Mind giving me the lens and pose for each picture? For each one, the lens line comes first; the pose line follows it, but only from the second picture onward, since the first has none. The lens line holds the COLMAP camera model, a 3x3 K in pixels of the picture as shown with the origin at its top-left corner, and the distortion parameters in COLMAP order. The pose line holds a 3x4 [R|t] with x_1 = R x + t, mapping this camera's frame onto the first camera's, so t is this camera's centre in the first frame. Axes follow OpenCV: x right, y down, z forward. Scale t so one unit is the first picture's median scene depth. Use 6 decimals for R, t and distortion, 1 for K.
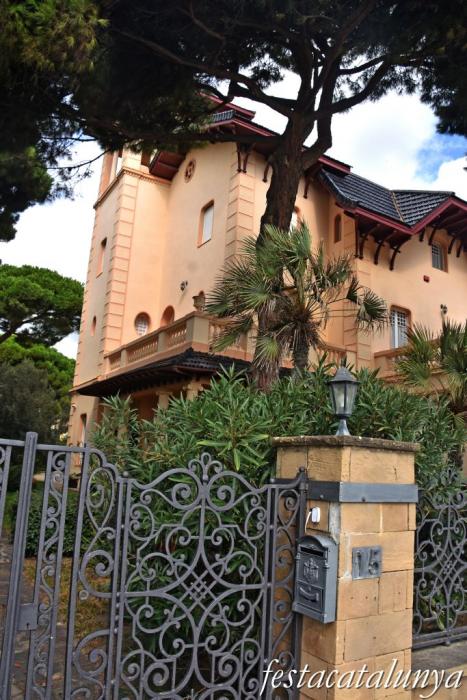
lens RADIAL K [[538.1, 0, 233.5], [0, 538.1, 350.0], [0, 0, 1]] dist [-0.179603, 0.109184]
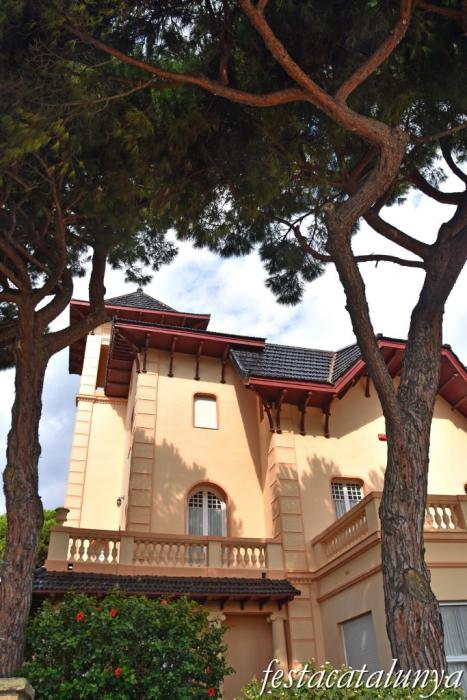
lens RADIAL K [[538.1, 0, 233.5], [0, 538.1, 350.0], [0, 0, 1]] dist [-0.179603, 0.109184]
pose [[0.949865, -0.243505, -0.196116, 0.358760], [0.146379, 0.900603, -0.409253, 0.051183], [0.276278, 0.360028, 0.891095, 0.141425]]
